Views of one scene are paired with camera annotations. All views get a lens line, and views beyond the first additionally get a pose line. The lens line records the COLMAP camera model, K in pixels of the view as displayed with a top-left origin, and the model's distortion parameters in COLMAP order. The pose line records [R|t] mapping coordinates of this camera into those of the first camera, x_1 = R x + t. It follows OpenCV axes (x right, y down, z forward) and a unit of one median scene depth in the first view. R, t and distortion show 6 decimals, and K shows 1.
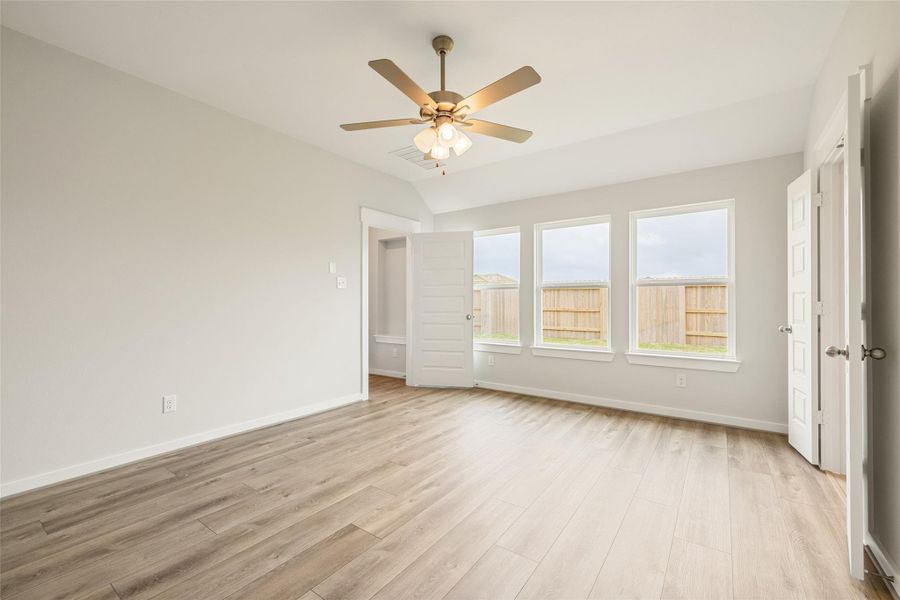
lens RADIAL K [[379.8, 0, 450.2], [0, 379.8, 299.0], [0, 0, 1]] dist [0.001542, 0.000631]
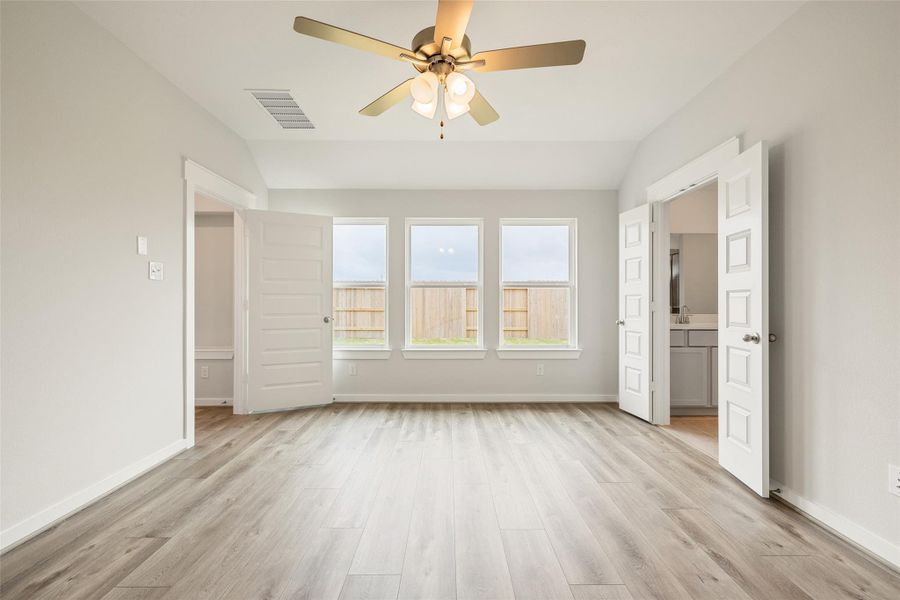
lens RADIAL K [[379.8, 0, 450.2], [0, 379.8, 299.0], [0, 0, 1]] dist [0.001542, 0.000631]
pose [[0.810303, 0.005753, 0.585983, -0.315603], [-0.006575, 0.999978, -0.000726, 0.002475], [-0.585974, -0.003265, 0.810323, 0.242622]]
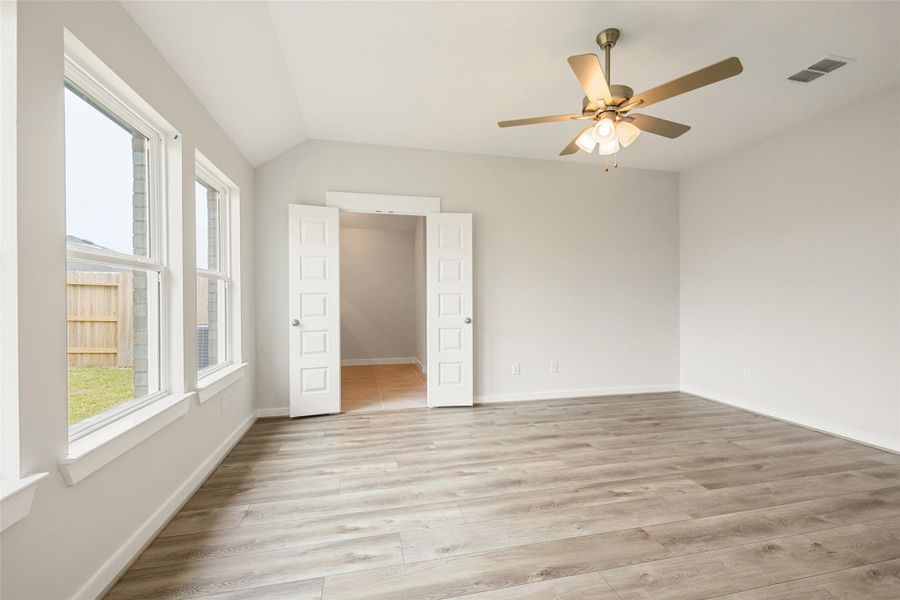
lens RADIAL K [[379.8, 0, 450.2], [0, 379.8, 299.0], [0, 0, 1]] dist [0.001542, 0.000631]
pose [[-0.748188, 0.002728, 0.663481, -0.251281], [-0.003986, 0.999955, -0.008607, 0.009460], [-0.663475, -0.009084, -0.748143, 1.370182]]
